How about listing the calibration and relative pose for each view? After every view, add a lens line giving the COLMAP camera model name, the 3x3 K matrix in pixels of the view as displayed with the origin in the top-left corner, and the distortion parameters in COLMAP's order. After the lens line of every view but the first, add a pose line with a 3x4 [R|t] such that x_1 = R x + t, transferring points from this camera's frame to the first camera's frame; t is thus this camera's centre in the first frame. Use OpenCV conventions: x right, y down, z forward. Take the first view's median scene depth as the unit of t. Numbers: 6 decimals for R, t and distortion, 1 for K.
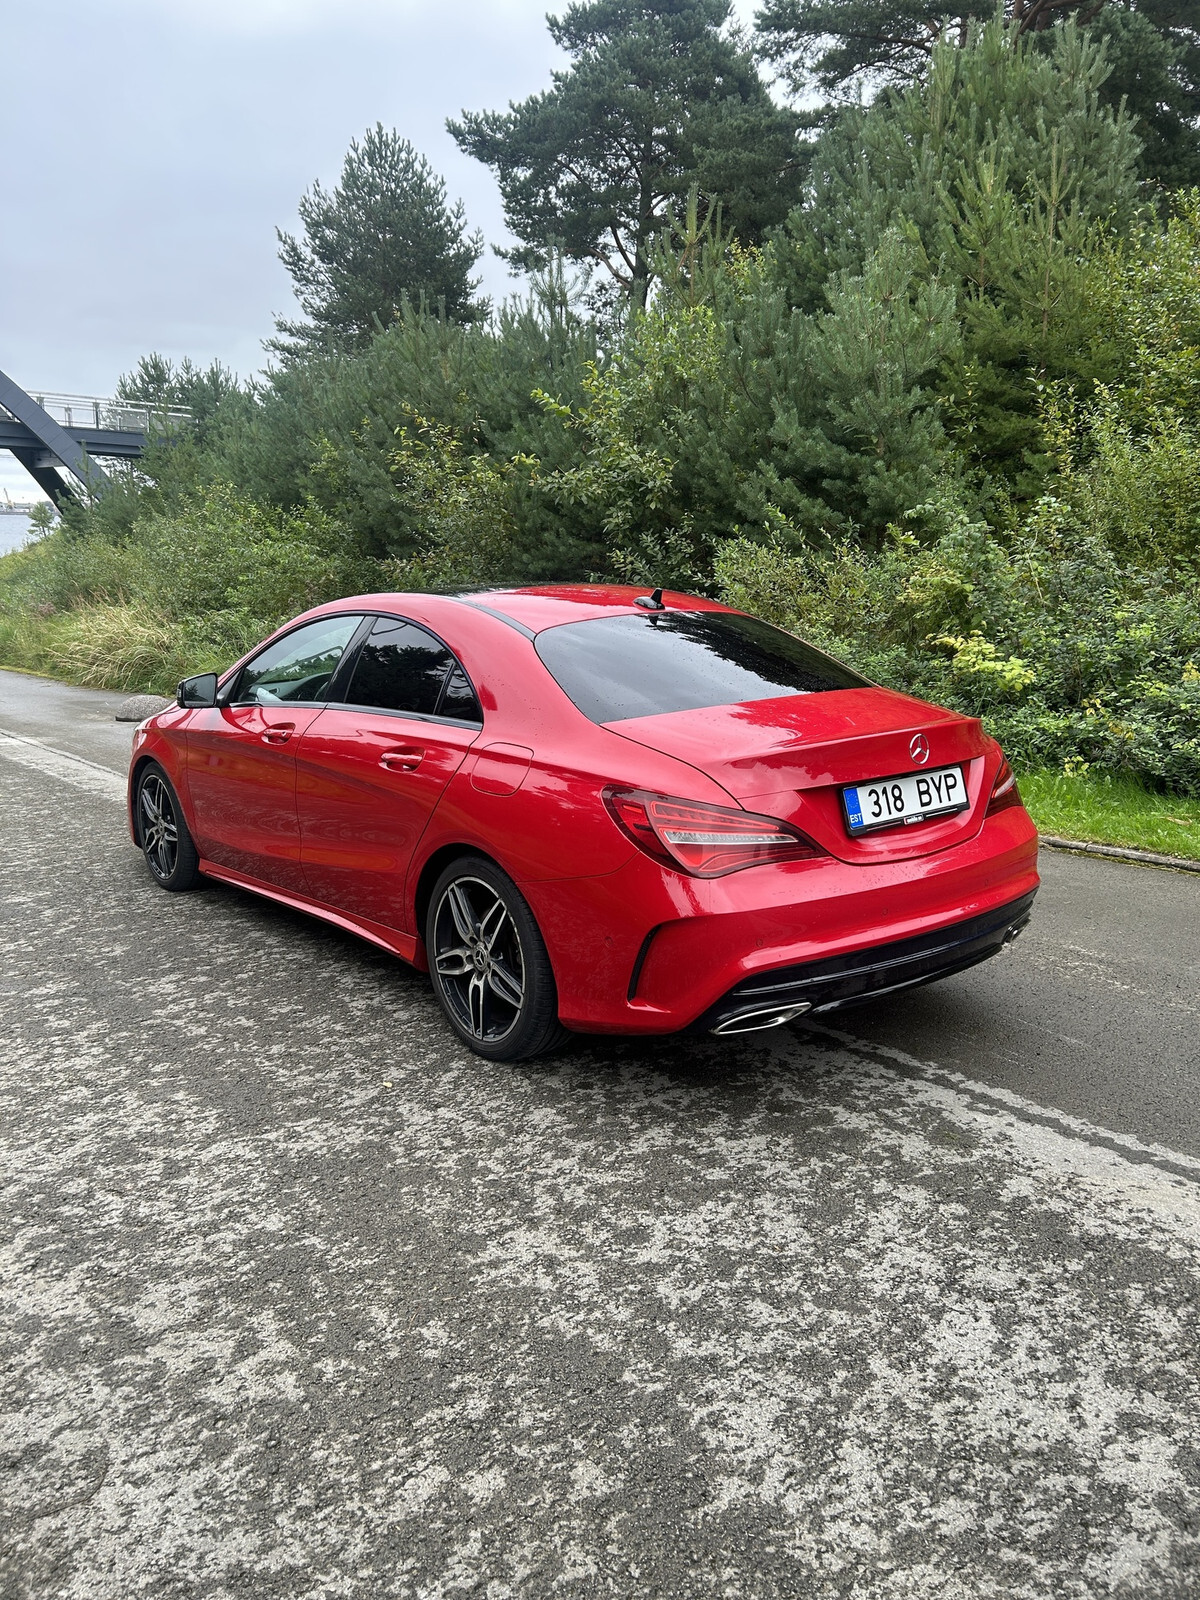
lens RADIAL K [[1192.6, 0, 597.3], [0, 1192.6, 816.0], [0, 0, 1]] dist [0.042876, -0.041575]
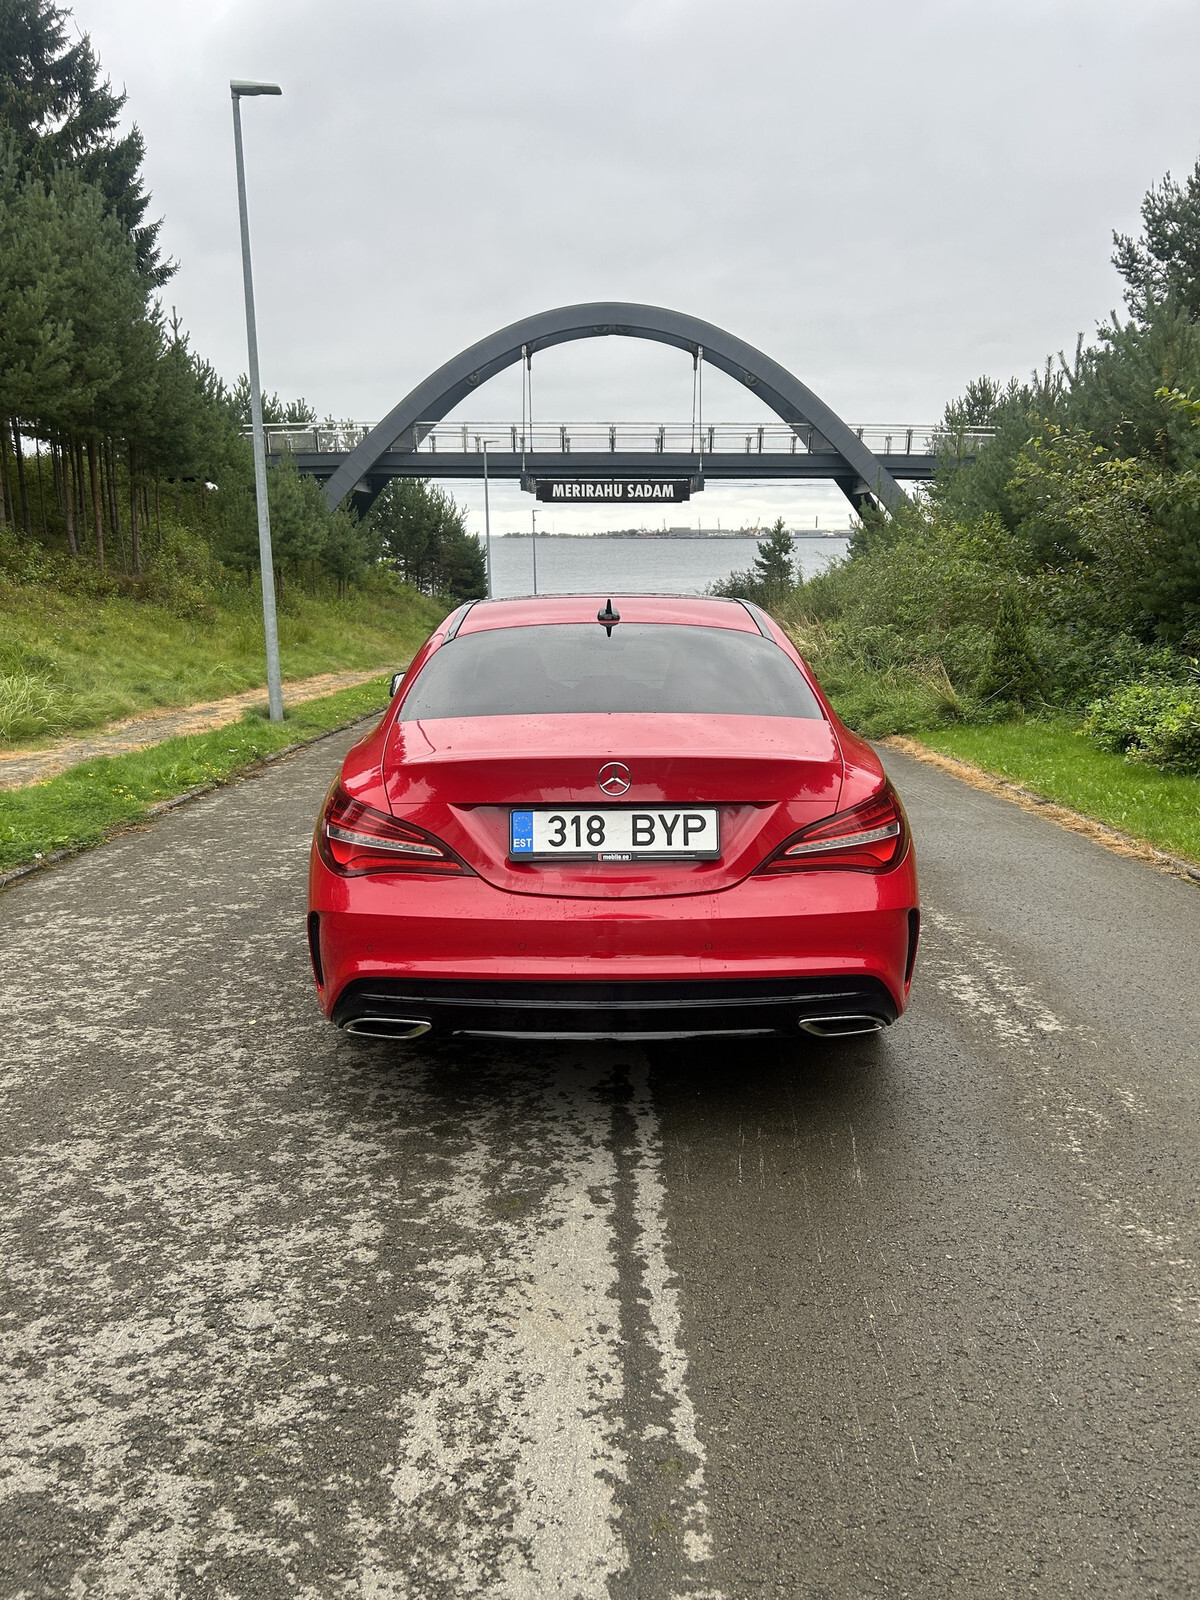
lens RADIAL K [[1192.6, 0, 597.3], [0, 1192.6, 816.0], [0, 0, 1]] dist [0.042876, -0.041575]
pose [[0.781725, 0.123995, -0.611172, 0.771171], [-0.133135, 0.990623, 0.030691, -0.051726], [0.609247, 0.057376, 0.790902, 0.279054]]
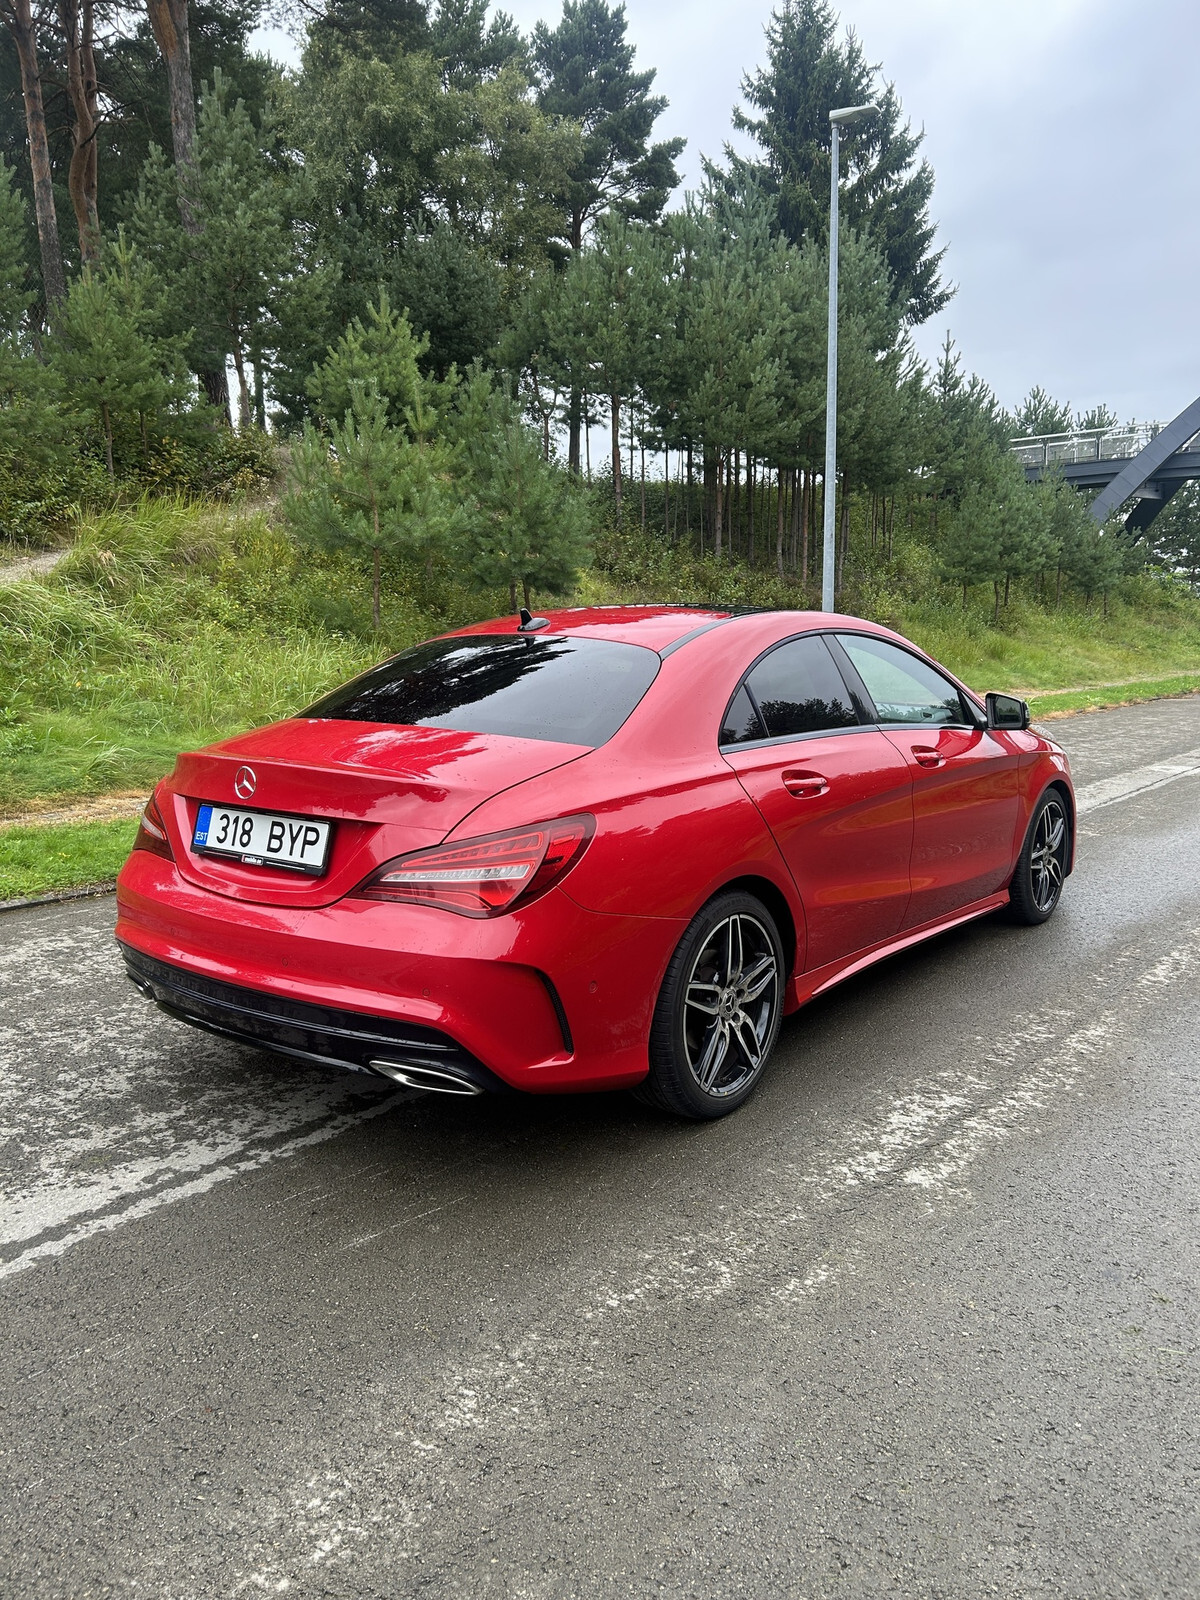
lens RADIAL K [[1189.0, 0, 571.5], [0, 1189.0, 808.8], [0, 0, 1]] dist [-0.003260, 0.035476]
pose [[0.242411, 0.171063, -0.954974, 1.143479], [-0.197482, 0.972425, 0.124061, -0.189087], [0.949862, 0.158516, 0.269508, 0.952518]]
